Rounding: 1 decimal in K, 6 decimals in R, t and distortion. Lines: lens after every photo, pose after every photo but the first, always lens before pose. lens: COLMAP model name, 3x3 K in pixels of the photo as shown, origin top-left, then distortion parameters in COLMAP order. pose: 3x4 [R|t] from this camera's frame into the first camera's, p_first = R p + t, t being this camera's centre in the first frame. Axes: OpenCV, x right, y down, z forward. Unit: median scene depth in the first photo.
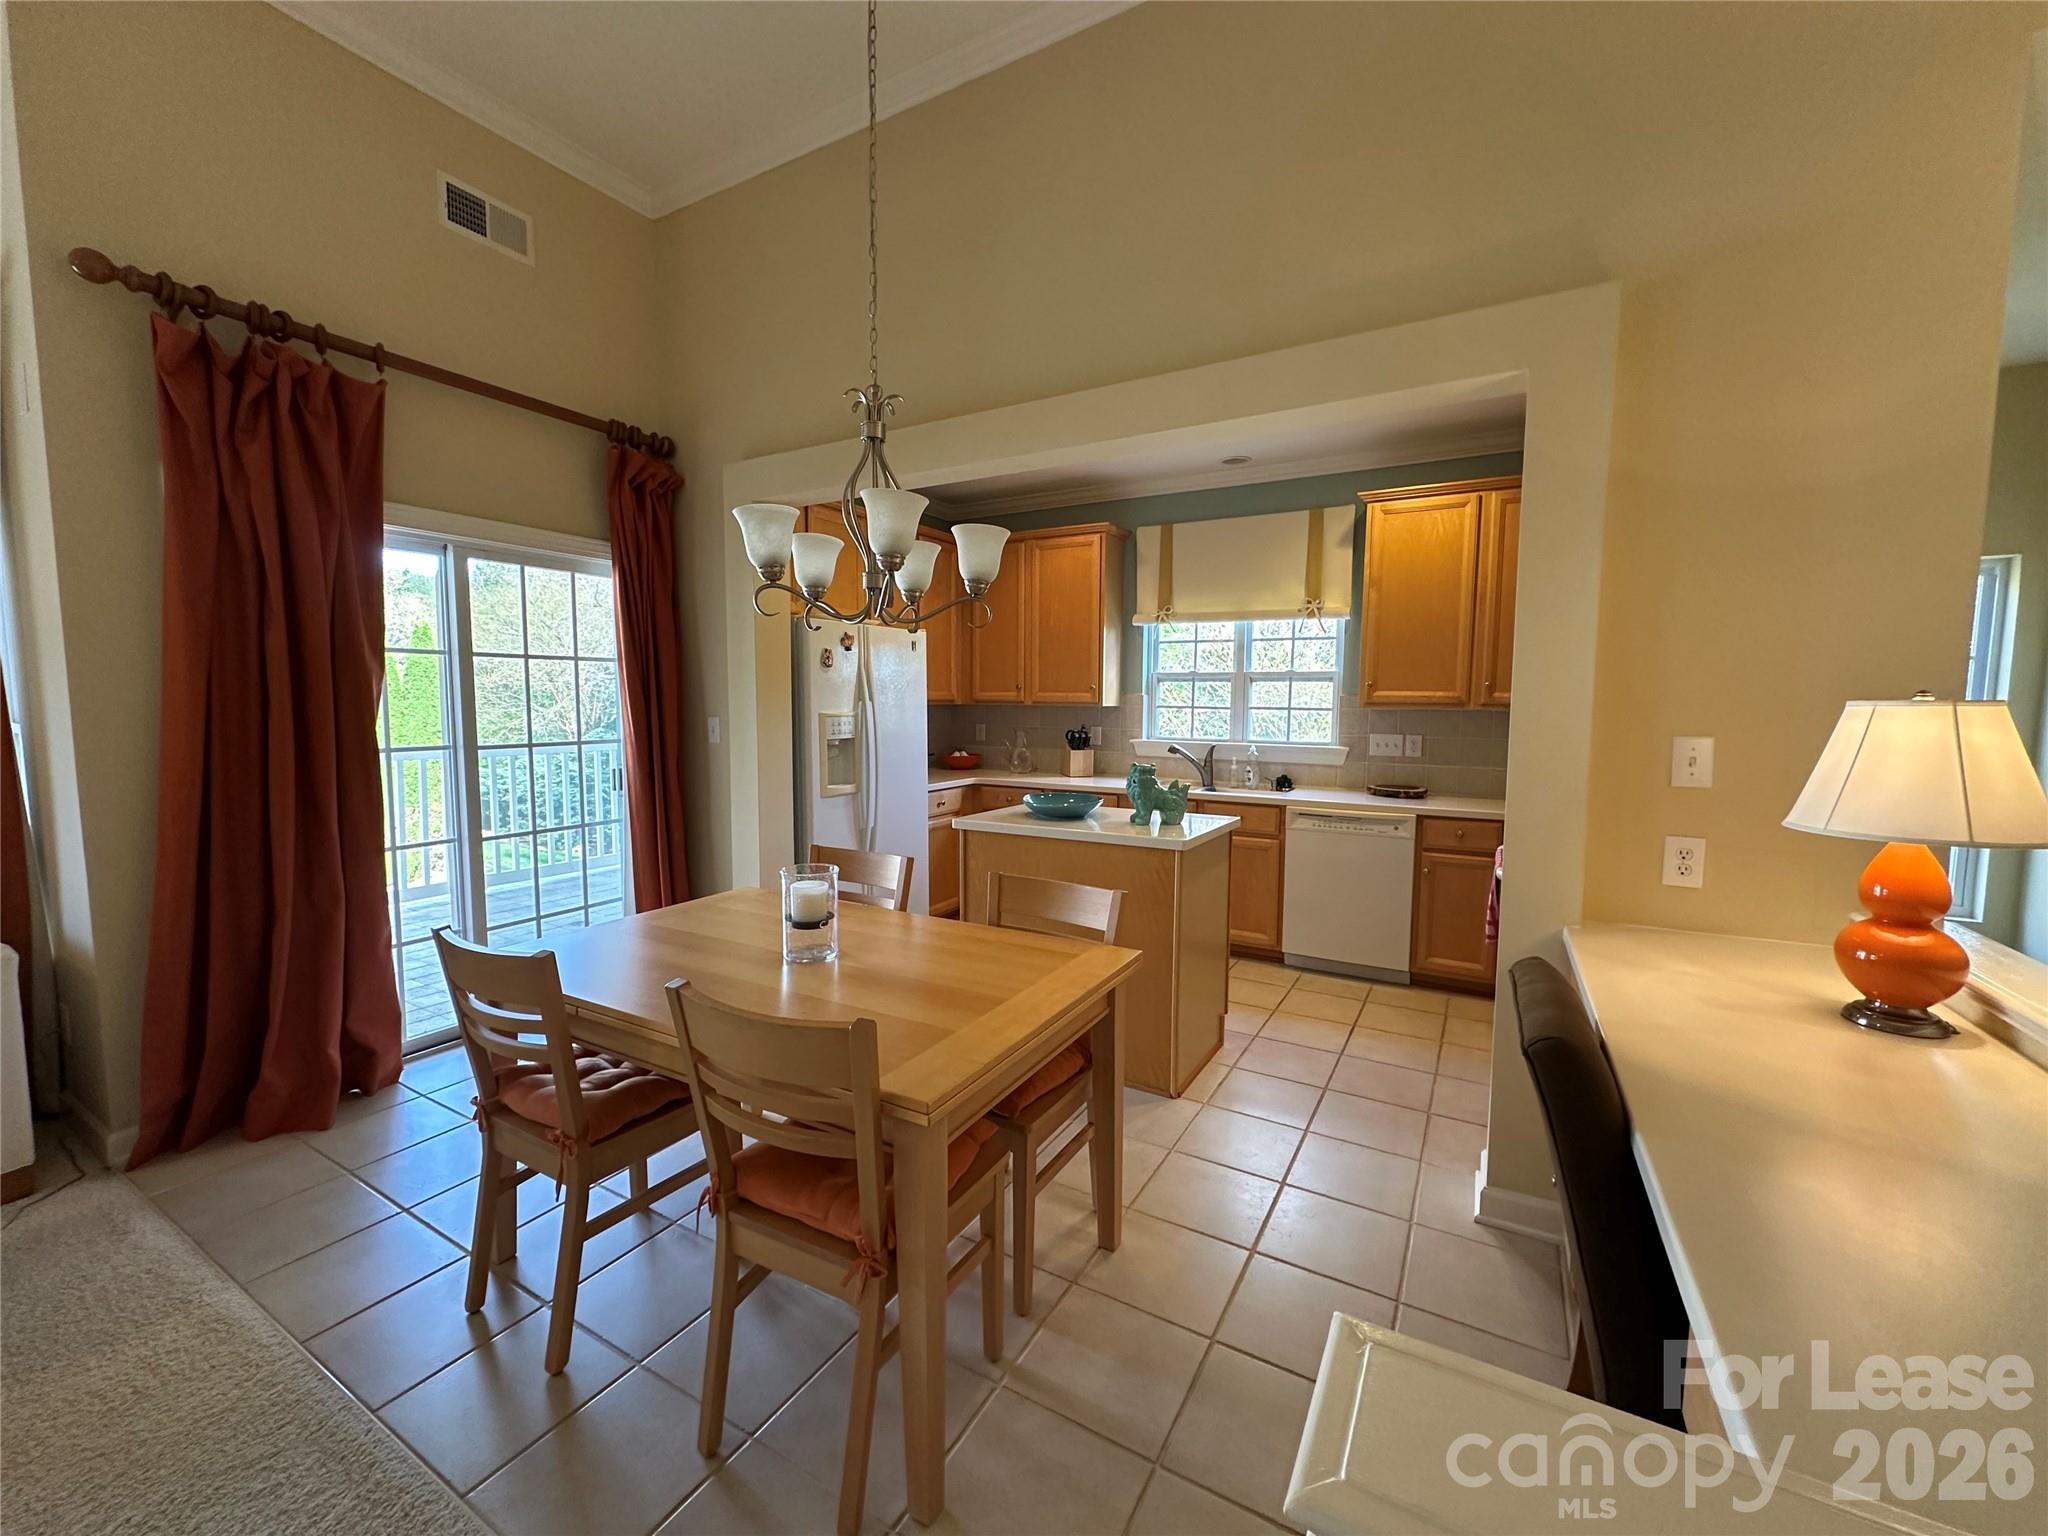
lens RADIAL K [[814.6, 0, 1016.6], [0, 814.6, 769.8], [0, 0, 1]] dist [-0.001731, 0.000565]
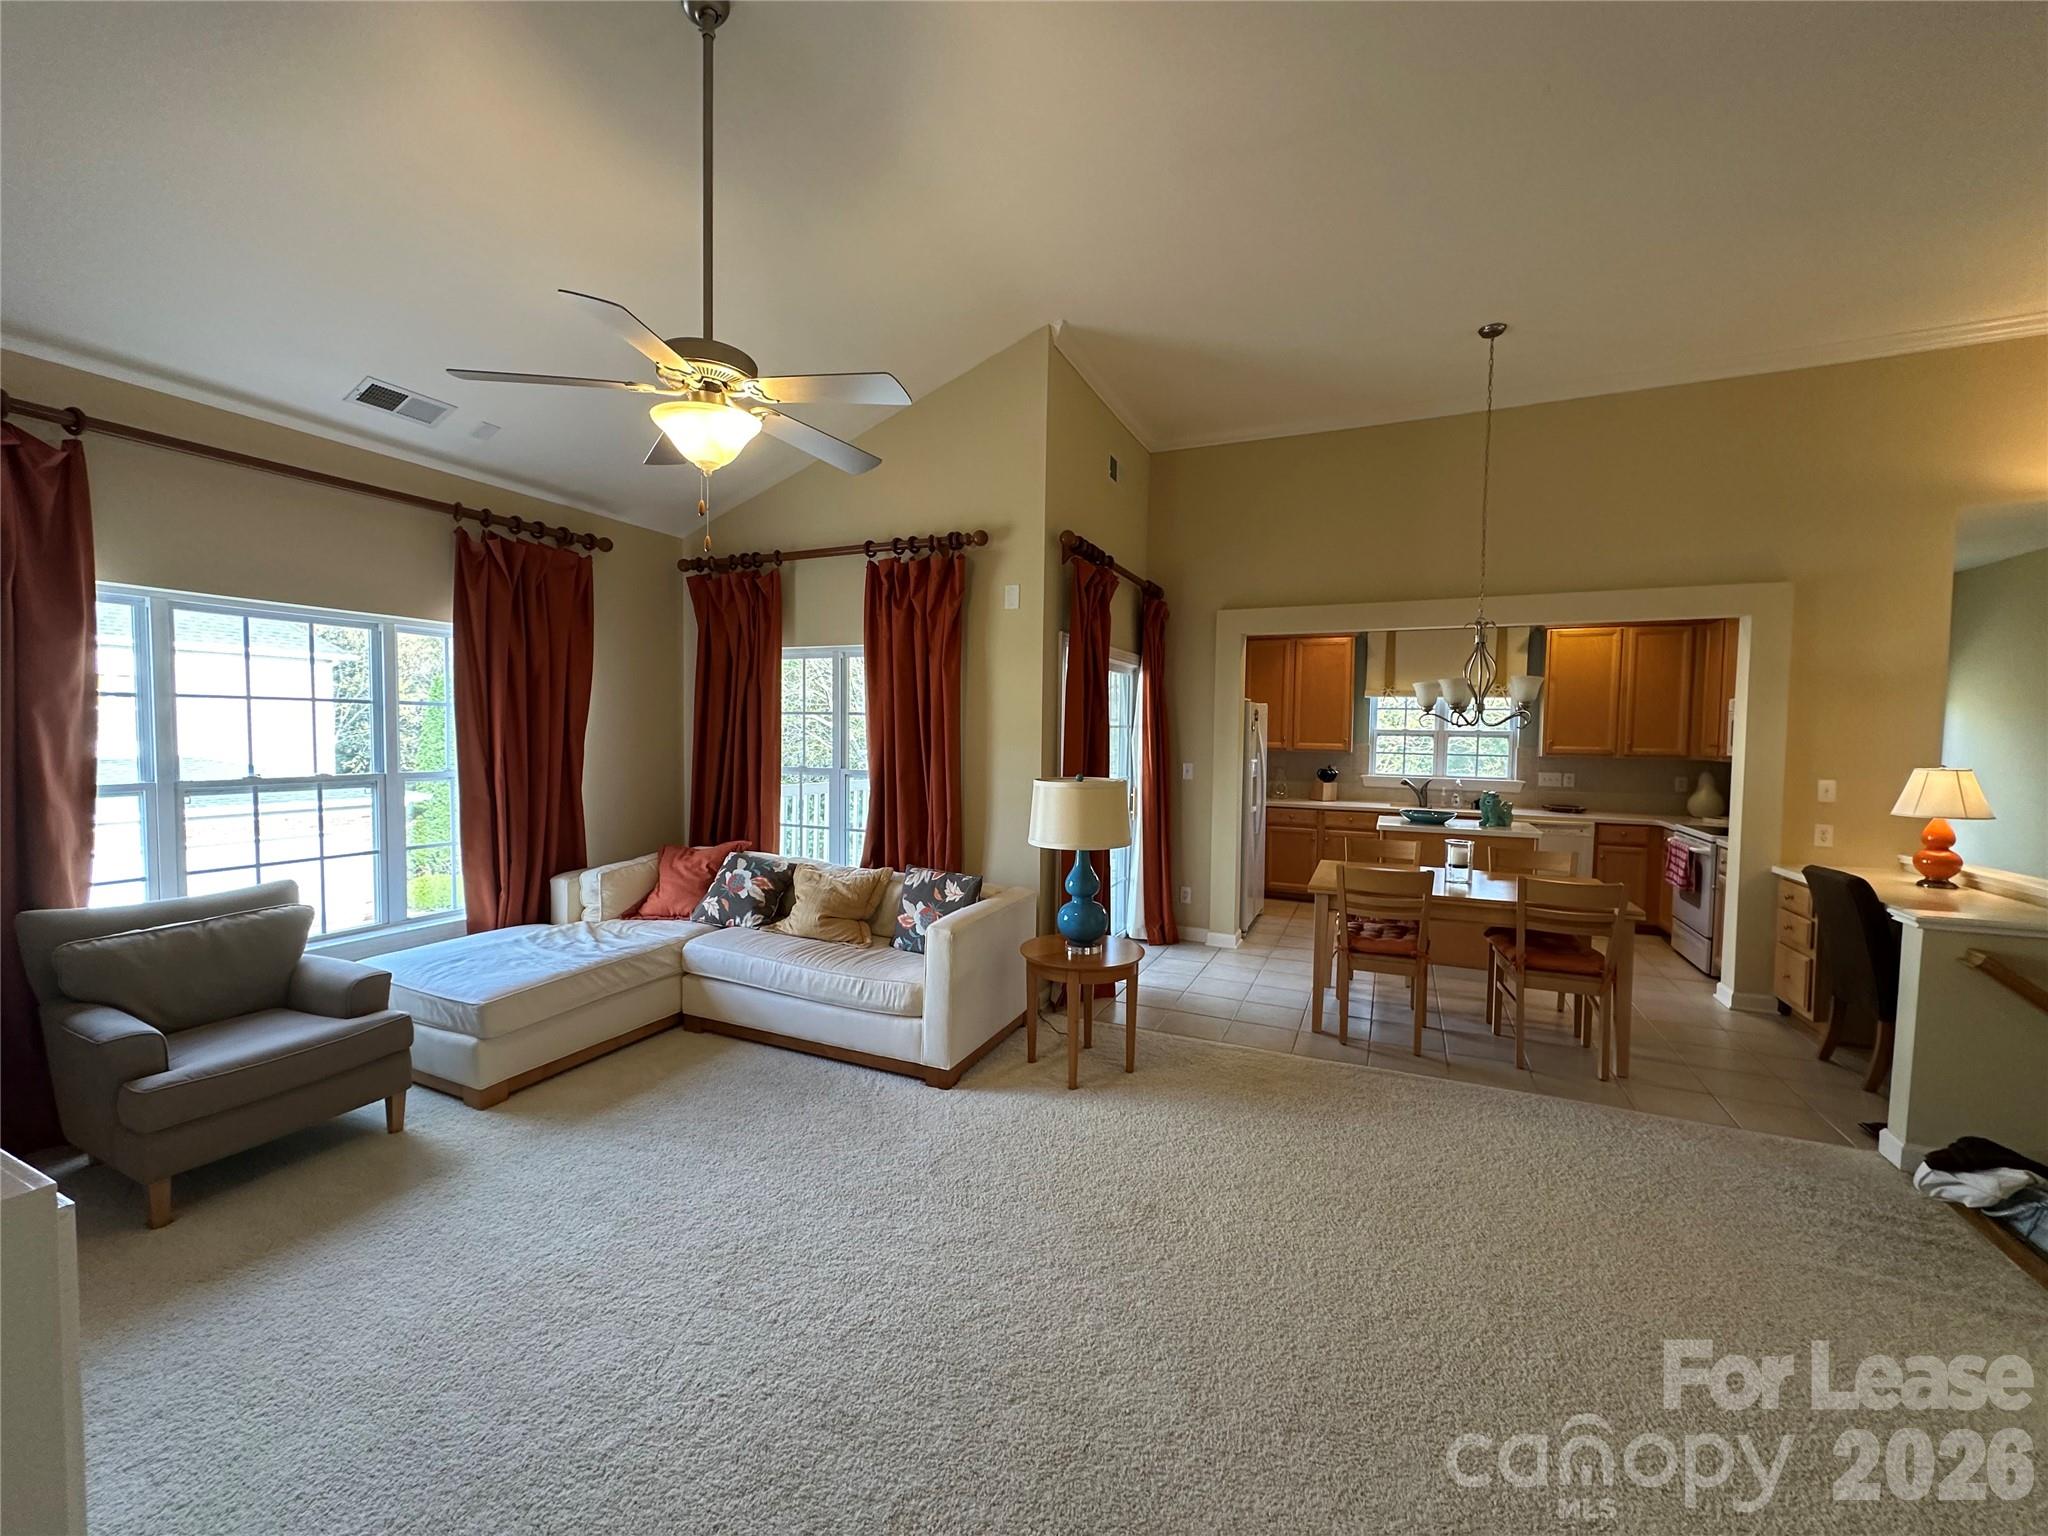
lens RADIAL K [[814.6, 0, 1024.5], [0, 814.6, 763.5], [0, 0, 1]] dist [-0.001731, 0.000565]
pose [[0.994926, 0.002165, 0.100584, -1.033194], [0.002121, 0.999095, -0.042482, 0.004108], [-0.100585, 0.042480, 0.994021, -0.656940]]
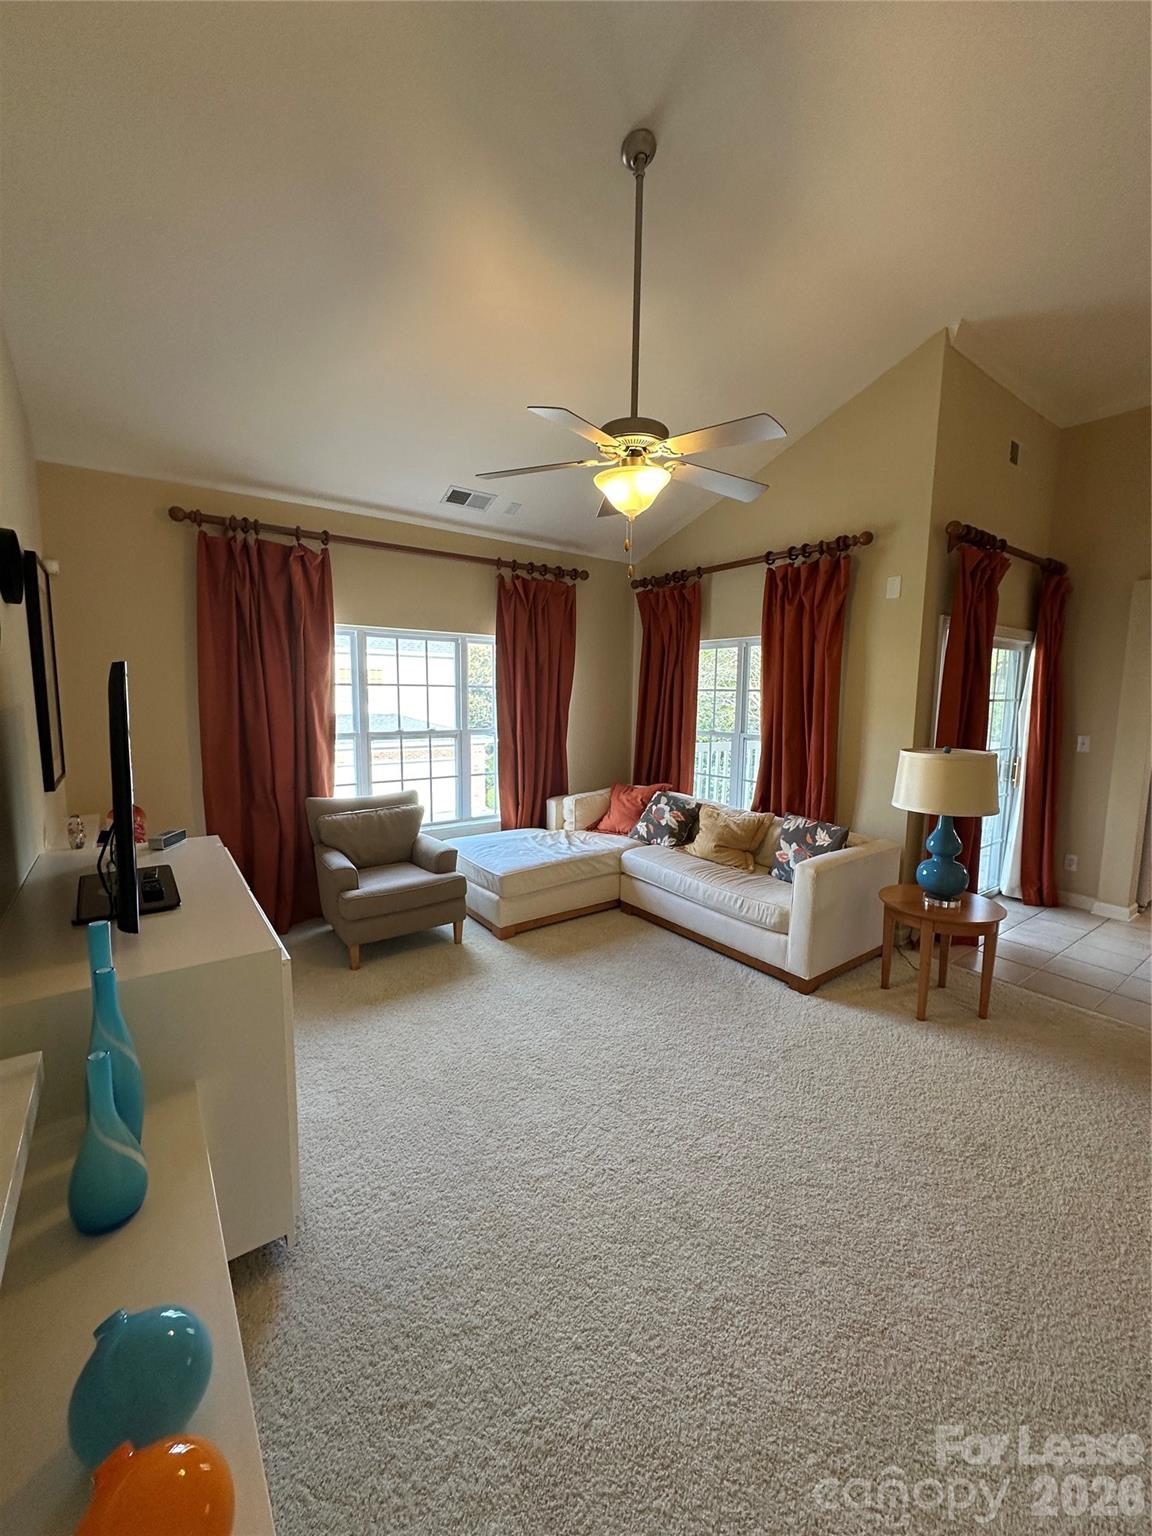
lens RADIAL K [[611.0, 0, 576.3], [0, 611.0, 765.3], [0, 0, 1]] dist [-0.001731, 0.000565]
pose [[0.915743, 0.050387, -0.398592, -0.987509], [-0.038946, 0.998565, 0.036752, -0.013524], [0.399872, -0.018132, 0.916392, -0.627277]]
